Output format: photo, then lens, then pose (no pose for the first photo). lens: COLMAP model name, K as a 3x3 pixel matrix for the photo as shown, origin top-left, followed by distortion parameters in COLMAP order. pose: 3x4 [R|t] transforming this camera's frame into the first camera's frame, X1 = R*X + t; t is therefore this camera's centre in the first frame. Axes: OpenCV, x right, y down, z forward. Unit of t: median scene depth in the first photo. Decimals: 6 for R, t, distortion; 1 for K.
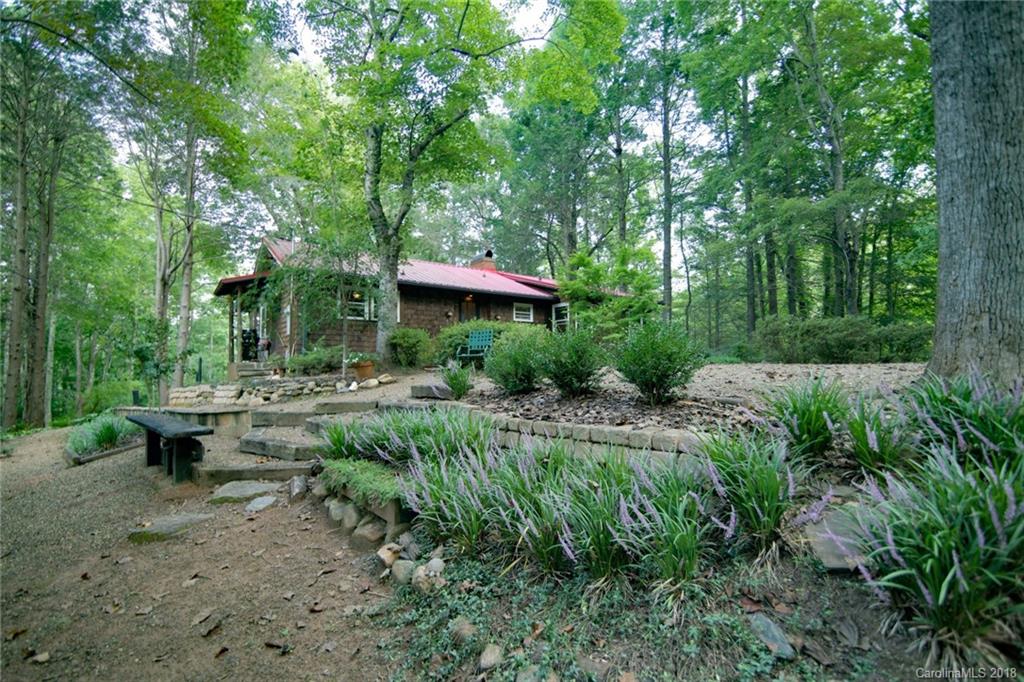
lens RADIAL K [[469.6, 0, 509.8], [0, 469.6, 344.6], [0, 0, 1]] dist [-0.018884, 0.000872]
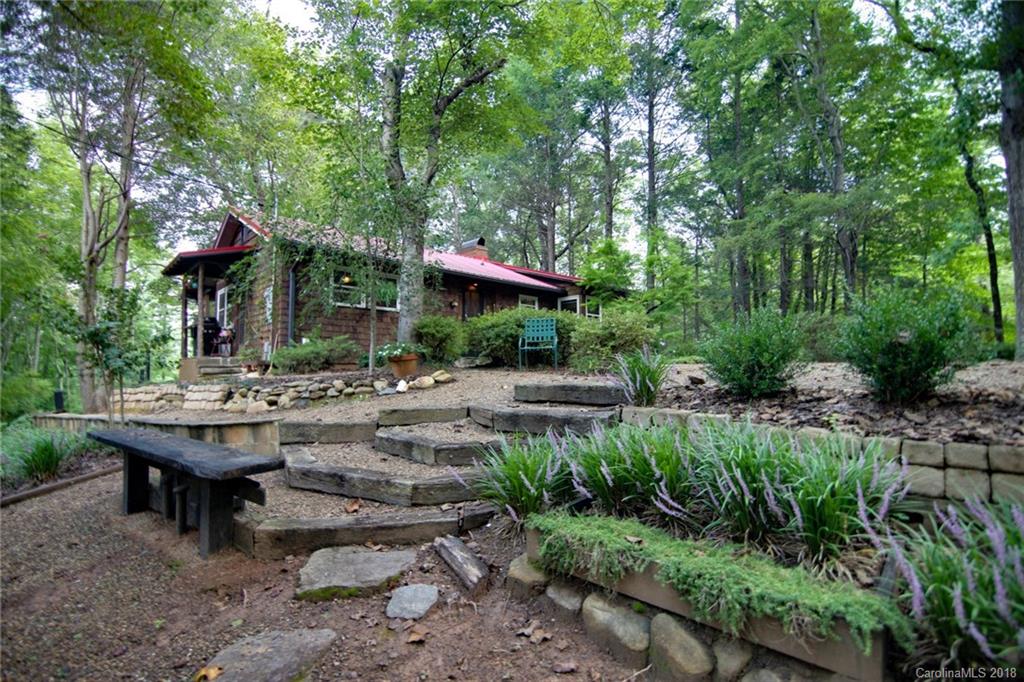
lens RADIAL K [[469.6, 0, 509.8], [0, 469.6, 344.6], [0, 0, 1]] dist [-0.018884, 0.000872]
pose [[0.992216, 0.012388, 0.123913, -0.242413], [-0.012027, 0.999921, -0.003661, 0.021747], [-0.123949, 0.002142, 0.992286, 0.219909]]
